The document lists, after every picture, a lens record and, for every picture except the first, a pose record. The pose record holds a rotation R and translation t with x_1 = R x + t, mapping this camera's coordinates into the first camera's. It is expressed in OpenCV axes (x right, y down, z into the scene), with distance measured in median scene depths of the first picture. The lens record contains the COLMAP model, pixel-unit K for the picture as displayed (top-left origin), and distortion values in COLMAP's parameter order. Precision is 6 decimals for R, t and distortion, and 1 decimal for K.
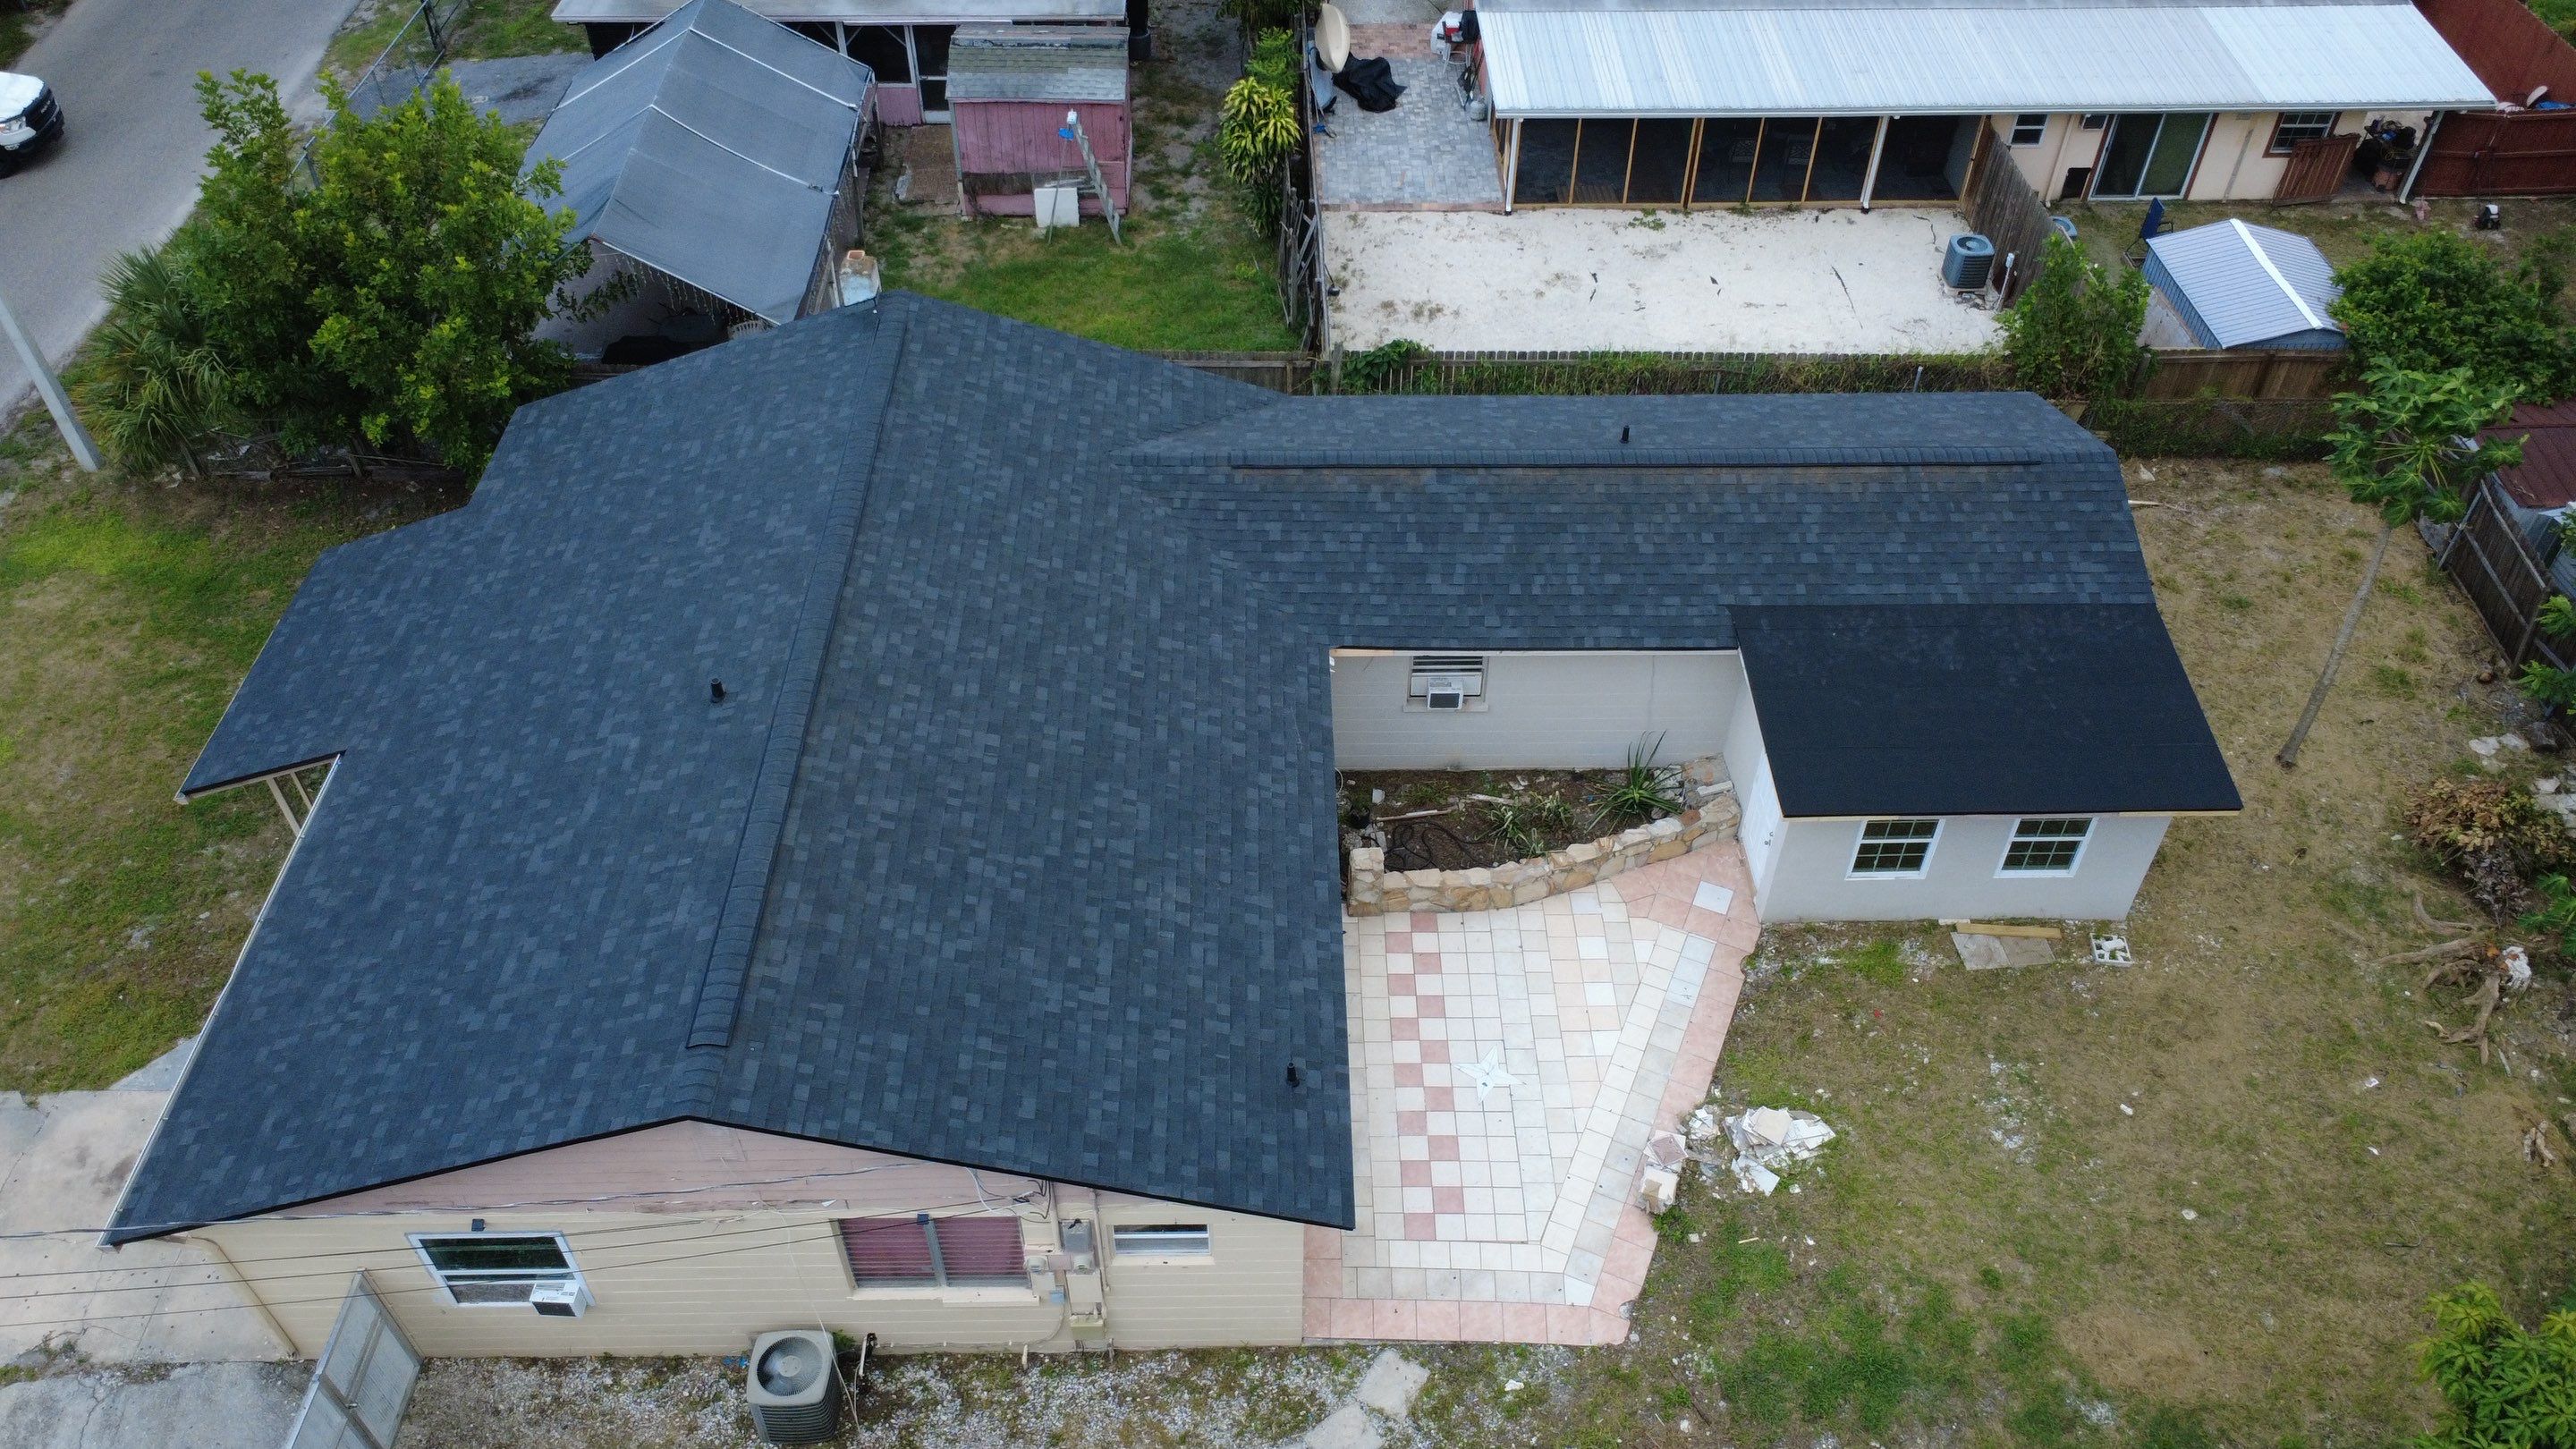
lens RADIAL K [[1873.5, 0, 1282.3], [0, 1873.5, 722.7], [0, 0, 1]] dist [-0.000691, 0.004128]
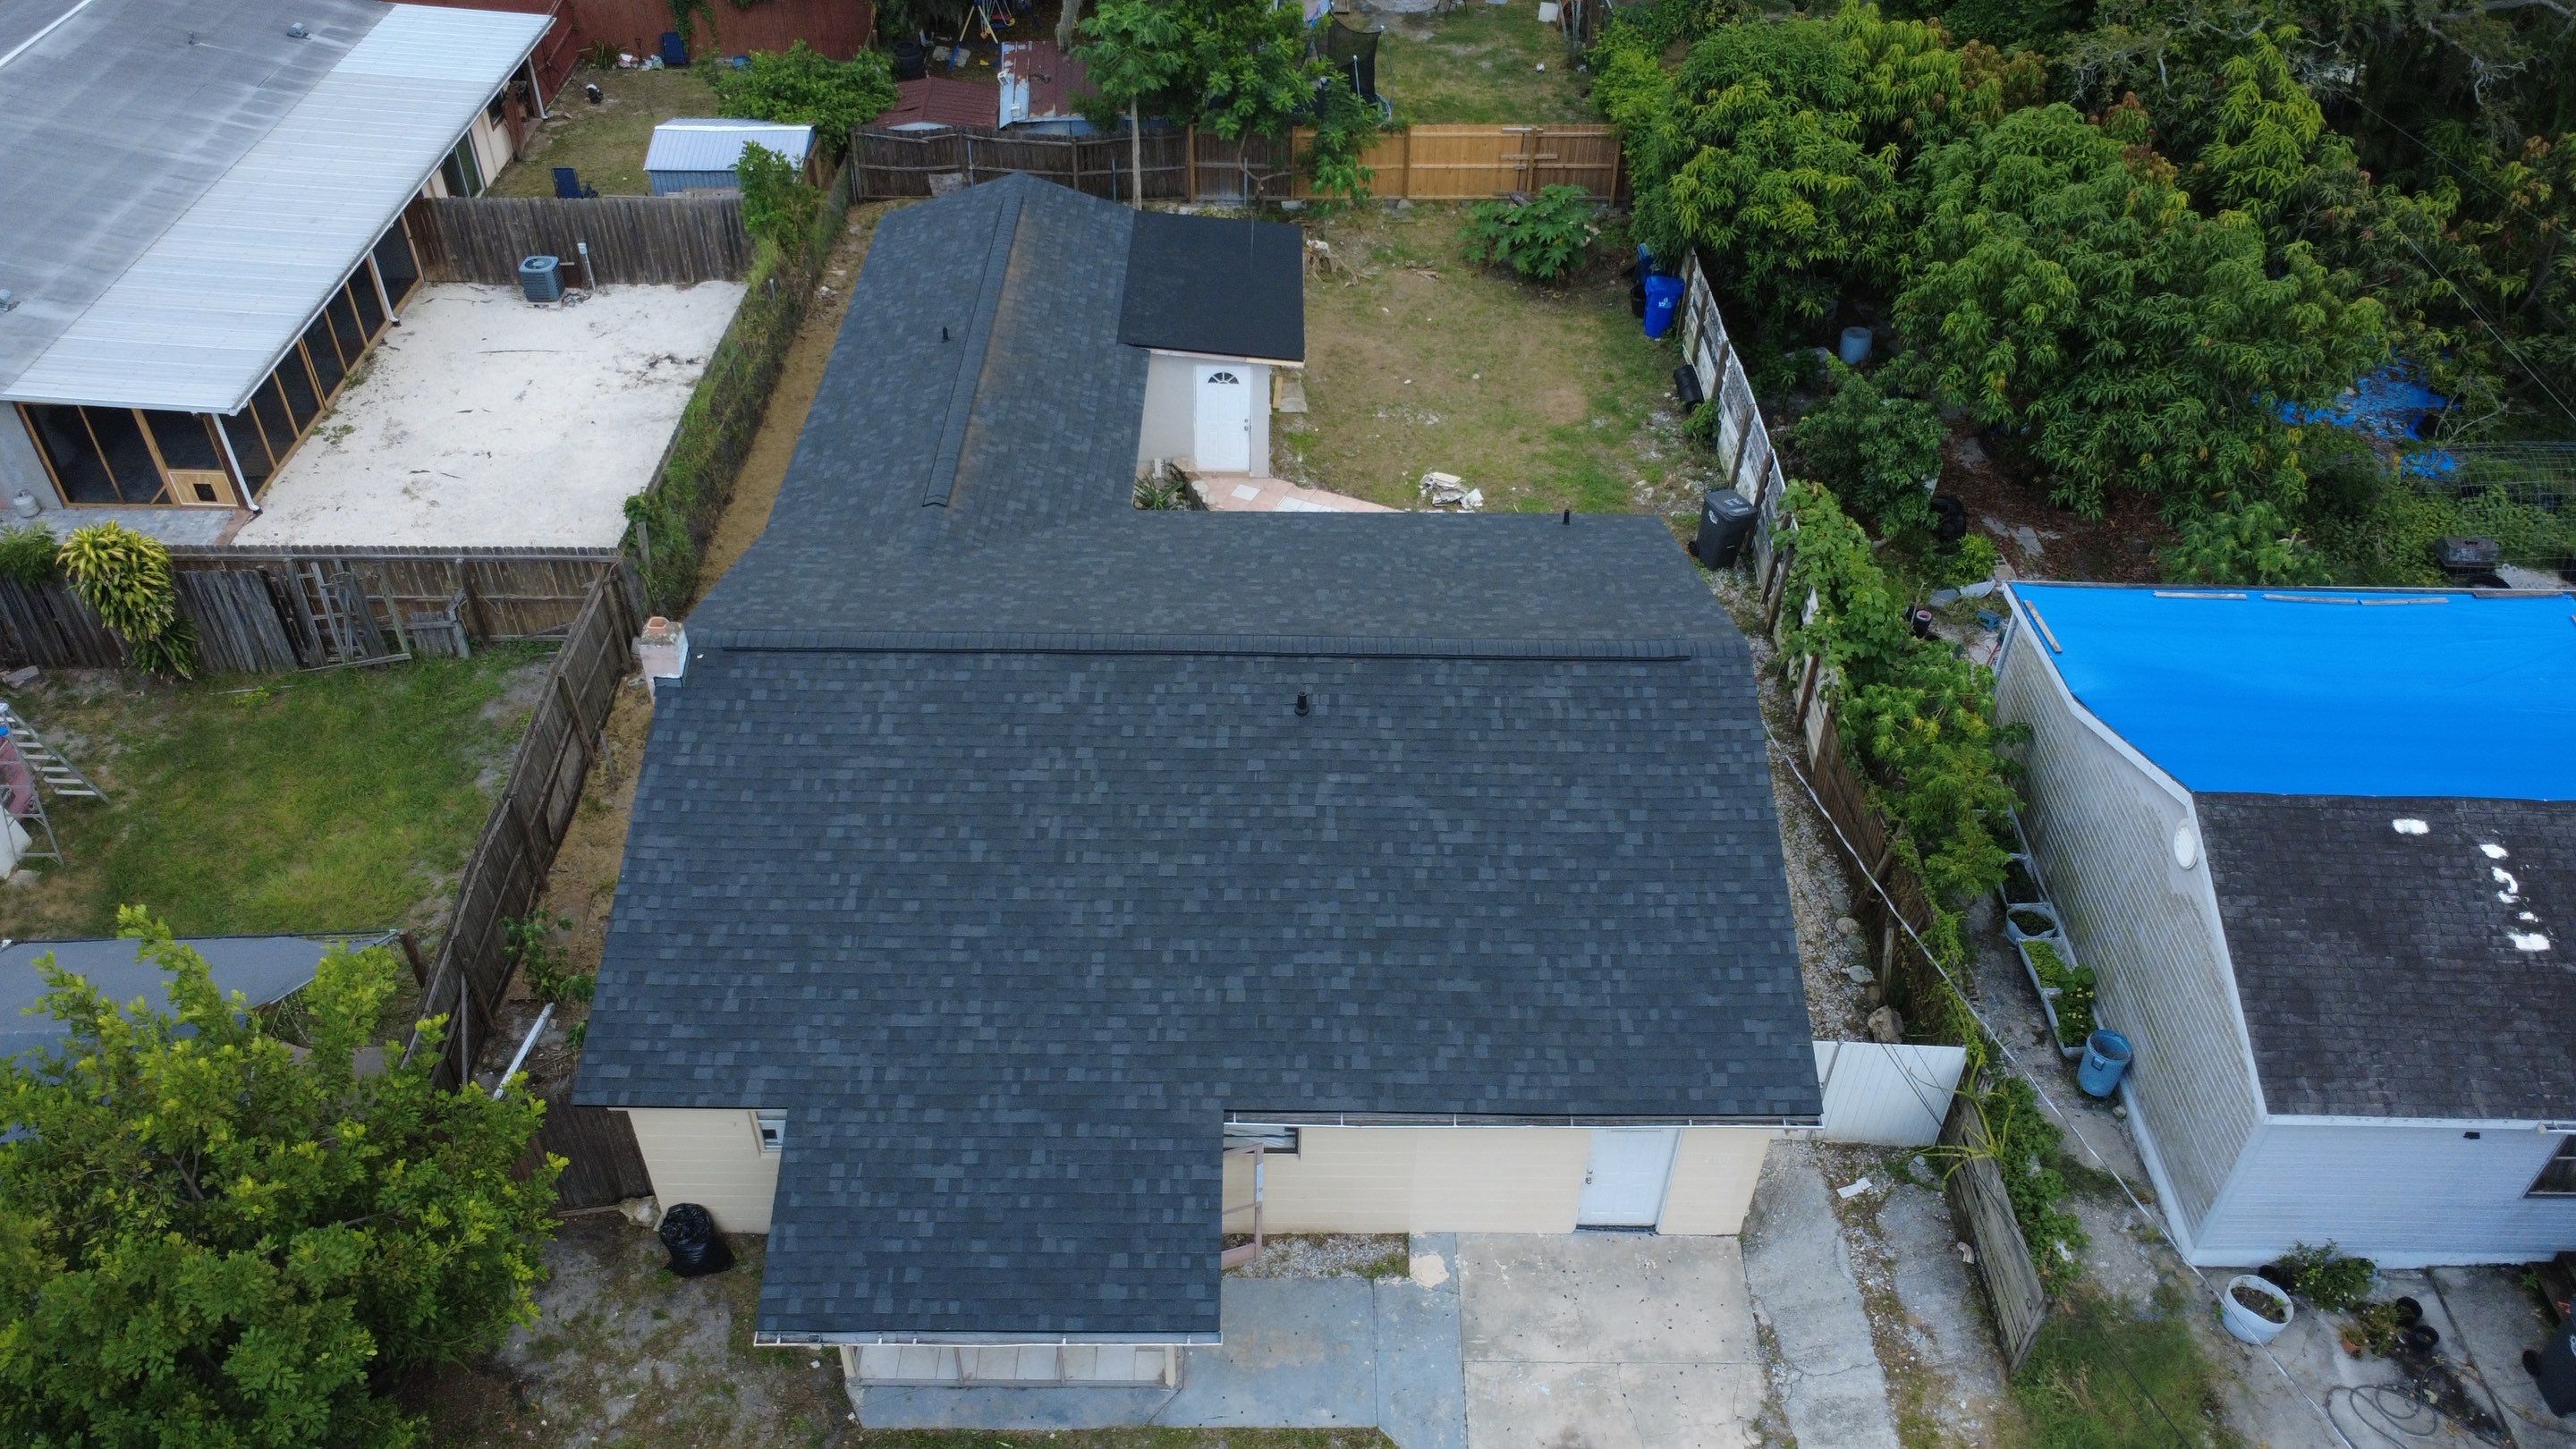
lens RADIAL K [[1873.5, 0, 1284.2], [0, 1873.5, 725.5], [0, 0, 1]] dist [-0.000691, 0.004128]
pose [[0.010432, -0.644621, 0.764431, -1.082936], [0.684205, 0.562097, 0.464662, -0.499425], [-0.729215, 0.518180, 0.446917, 0.473182]]
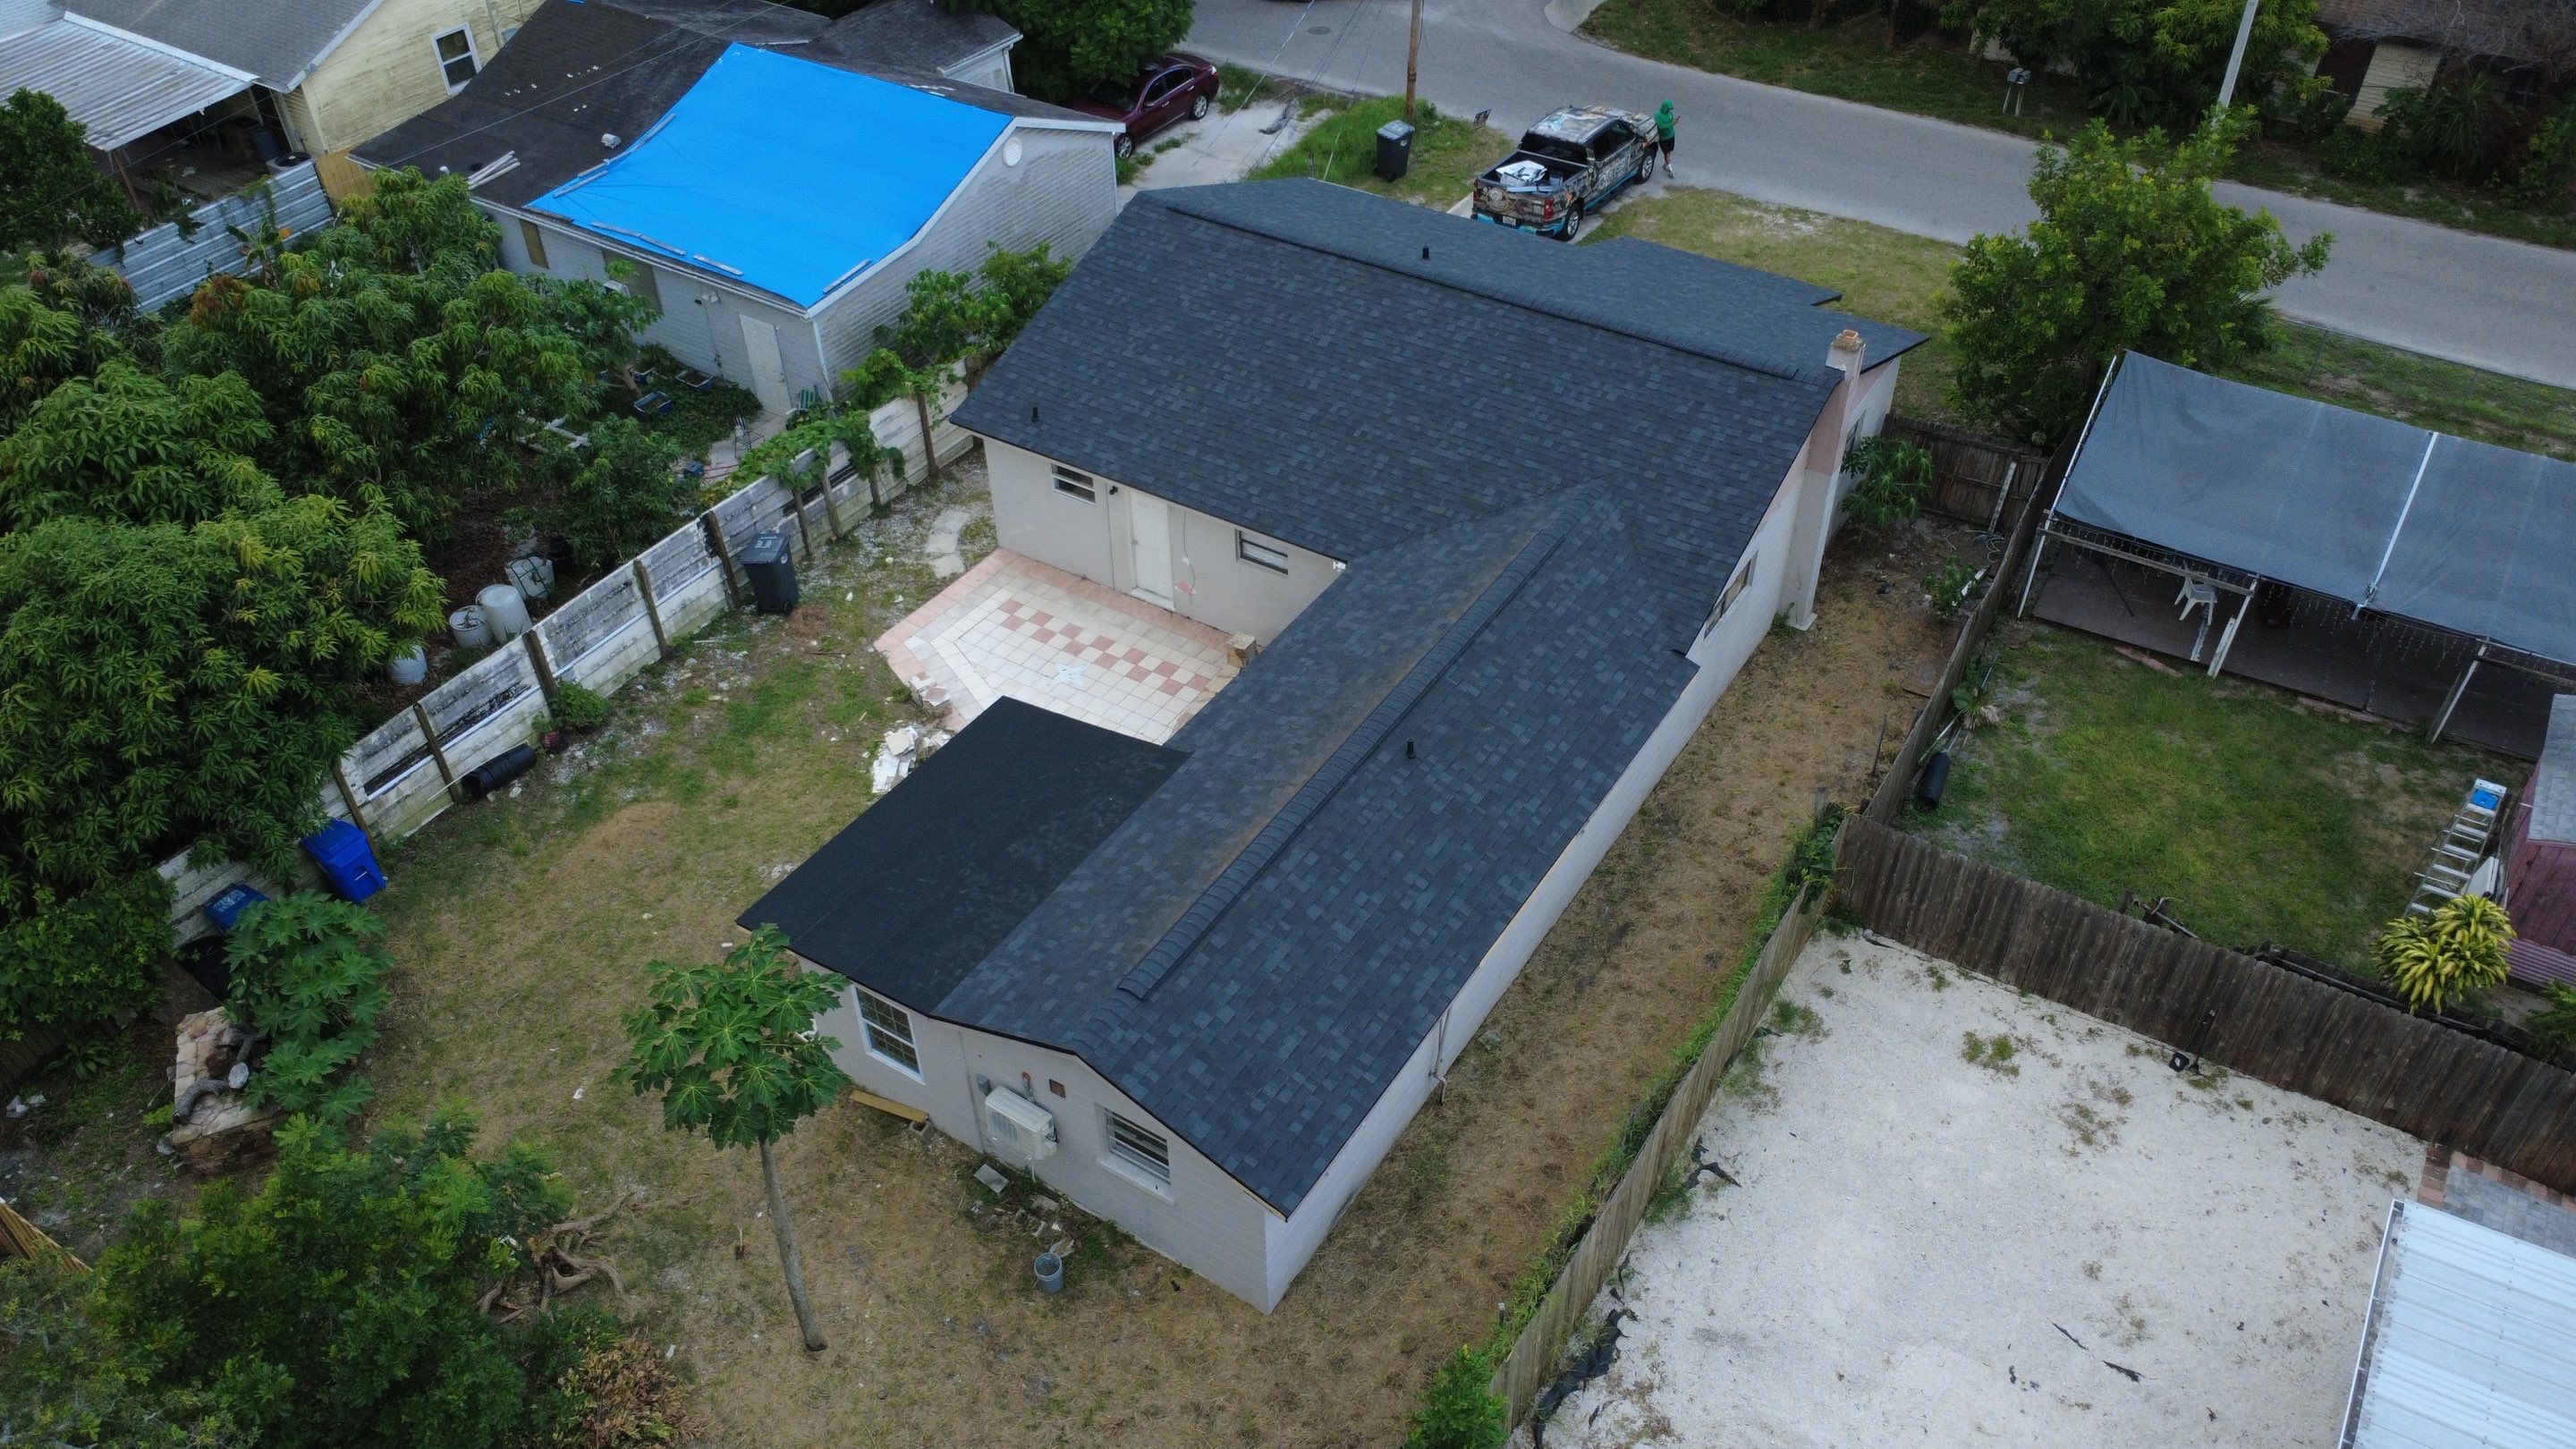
lens RADIAL K [[1873.5, 0, 1286.8], [0, 1873.5, 719.7], [0, 0, 1]] dist [-0.000691, 0.004128]
pose [[-0.550218, 0.544878, -0.632747, 0.948071], [-0.568667, 0.310371, 0.761766, -0.990067], [0.611456, 0.778960, 0.139083, 0.939059]]
